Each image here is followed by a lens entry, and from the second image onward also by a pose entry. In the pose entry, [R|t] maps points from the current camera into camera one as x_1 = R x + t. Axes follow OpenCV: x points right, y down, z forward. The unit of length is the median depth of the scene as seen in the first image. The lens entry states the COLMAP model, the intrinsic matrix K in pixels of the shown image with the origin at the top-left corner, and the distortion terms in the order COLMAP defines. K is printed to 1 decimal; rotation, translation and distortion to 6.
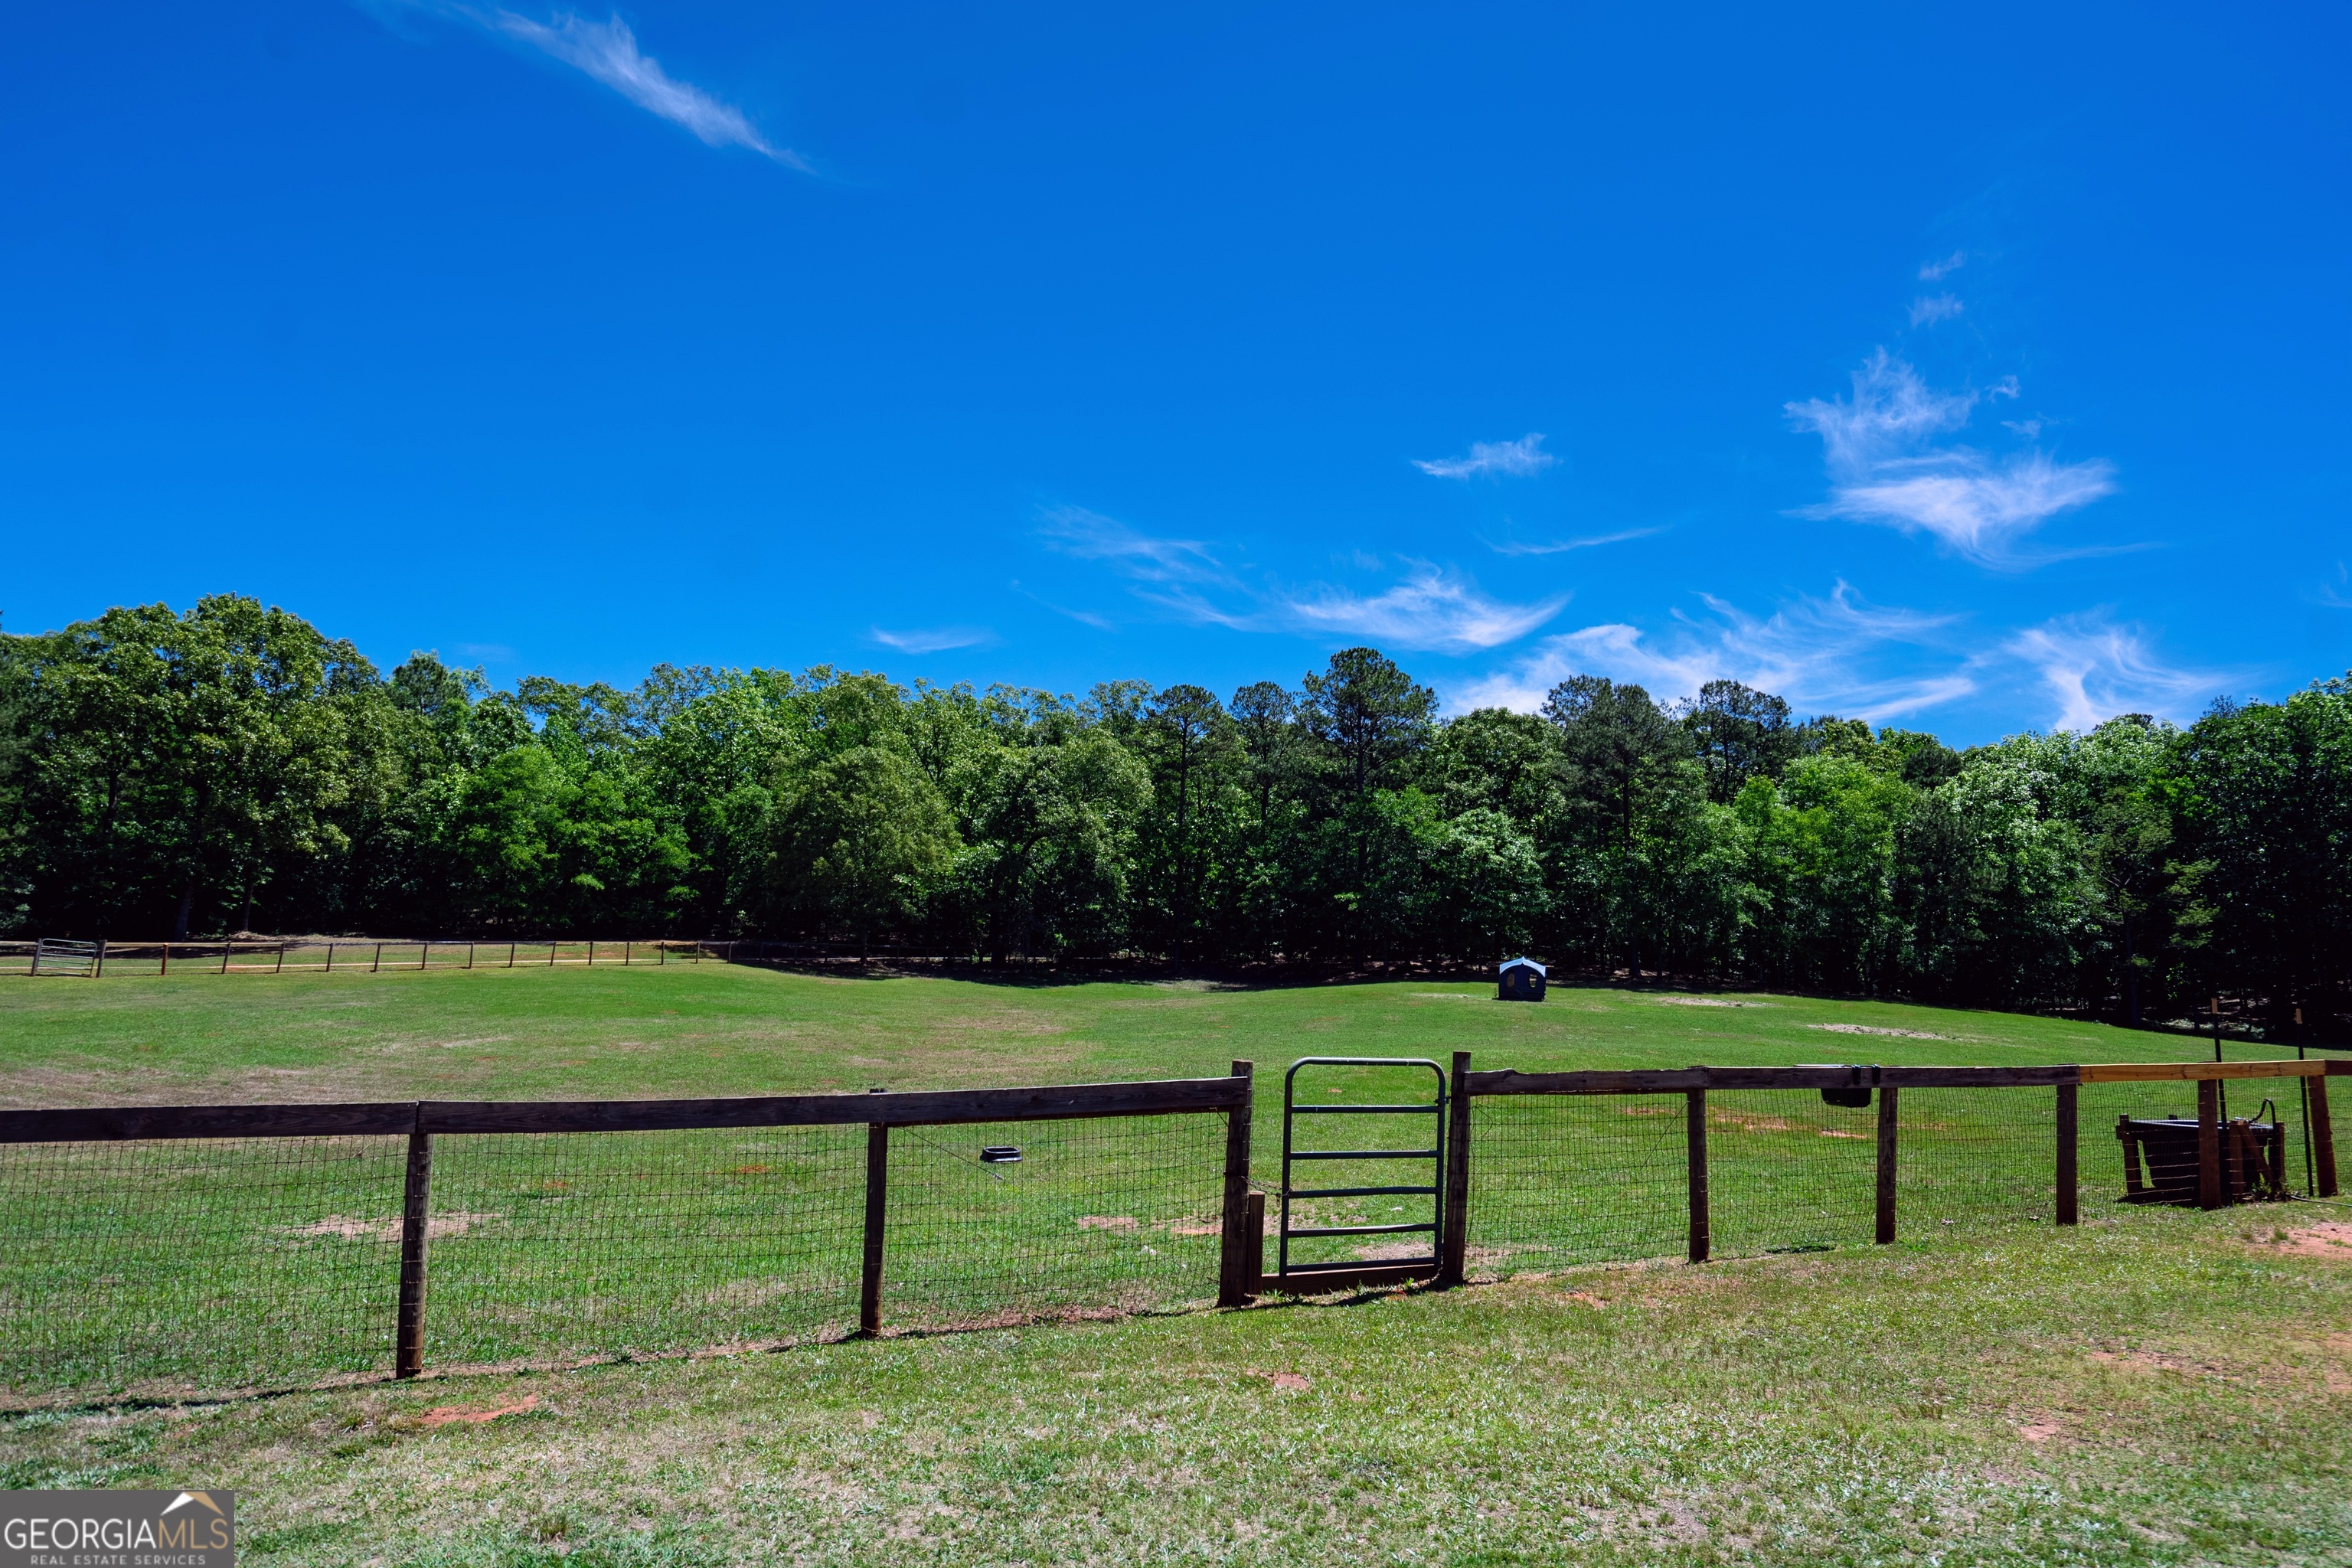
lens RADIAL K [[1283.3, 0, 1163.7], [0, 1283.3, 786.6], [0, 0, 1]] dist [0.010712, -0.001311]
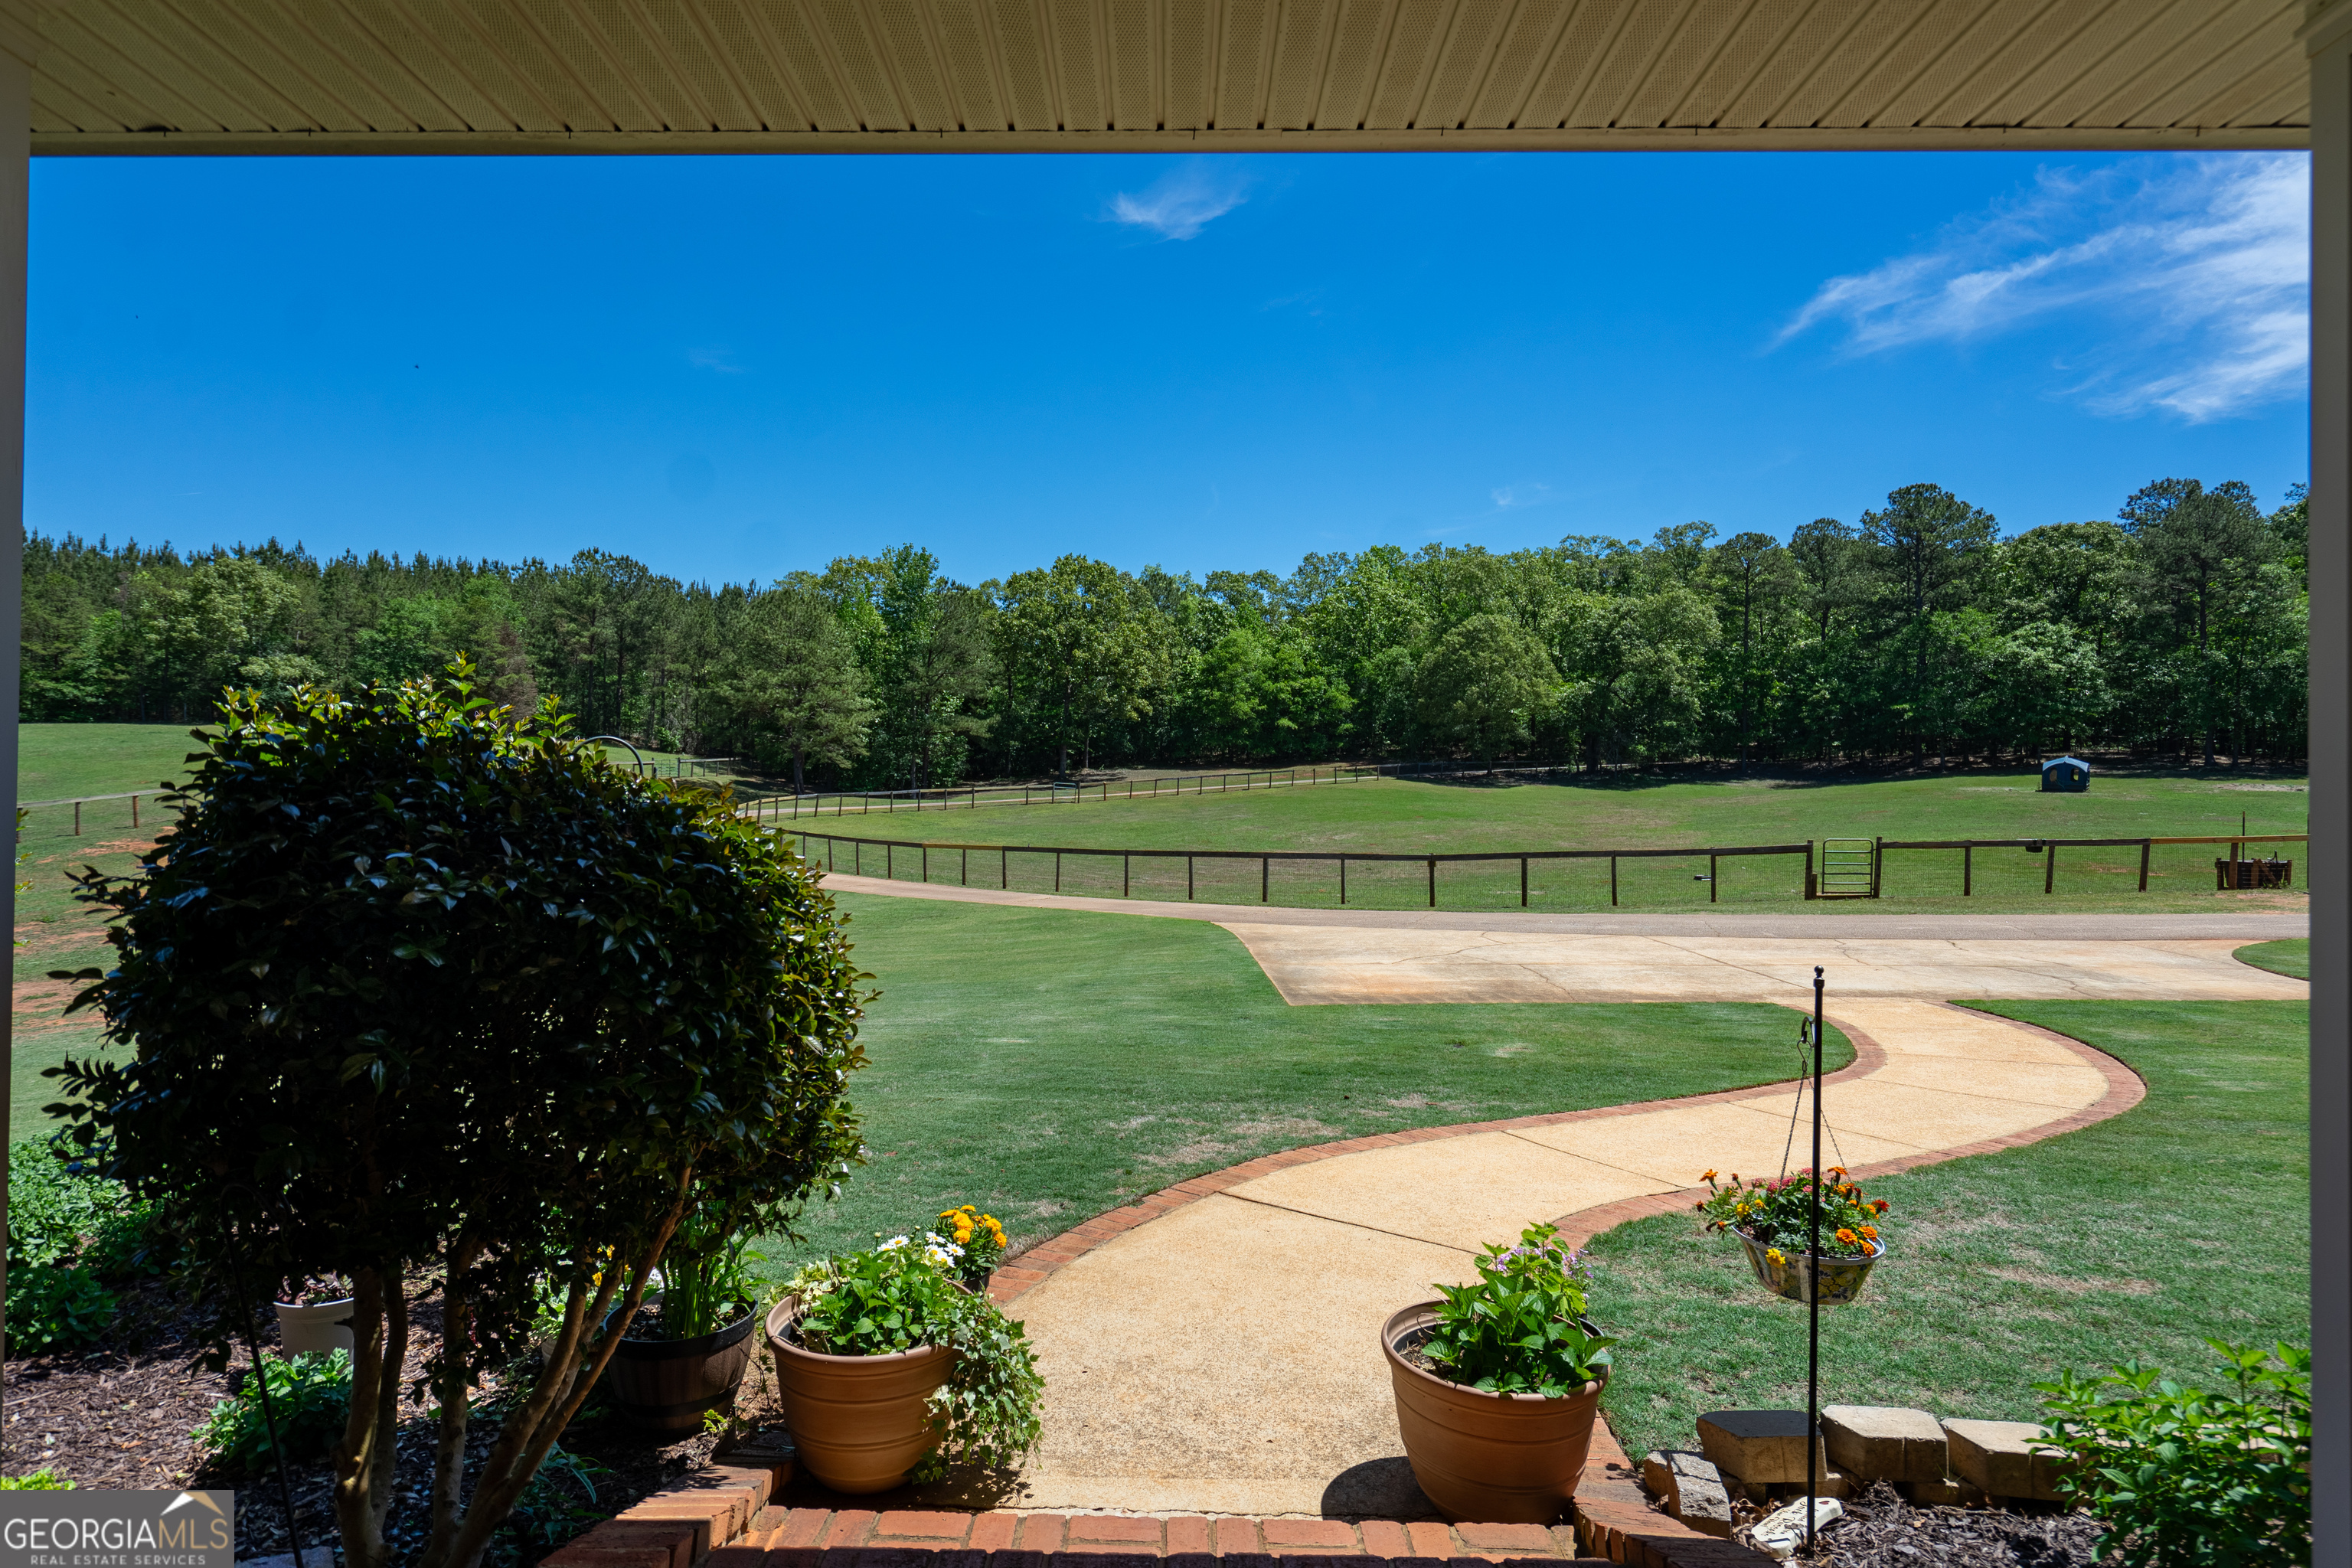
lens RADIAL K [[1265.9, 0, 1183.9], [0, 1265.9, 795.1], [0, 0, 1]] dist [0.022326, 0.001477]
pose [[0.923551, -0.026201, -0.382580, -0.021595], [0.089933, 0.984638, 0.149666, -0.067957], [0.372782, -0.172630, 0.911720, -0.325578]]
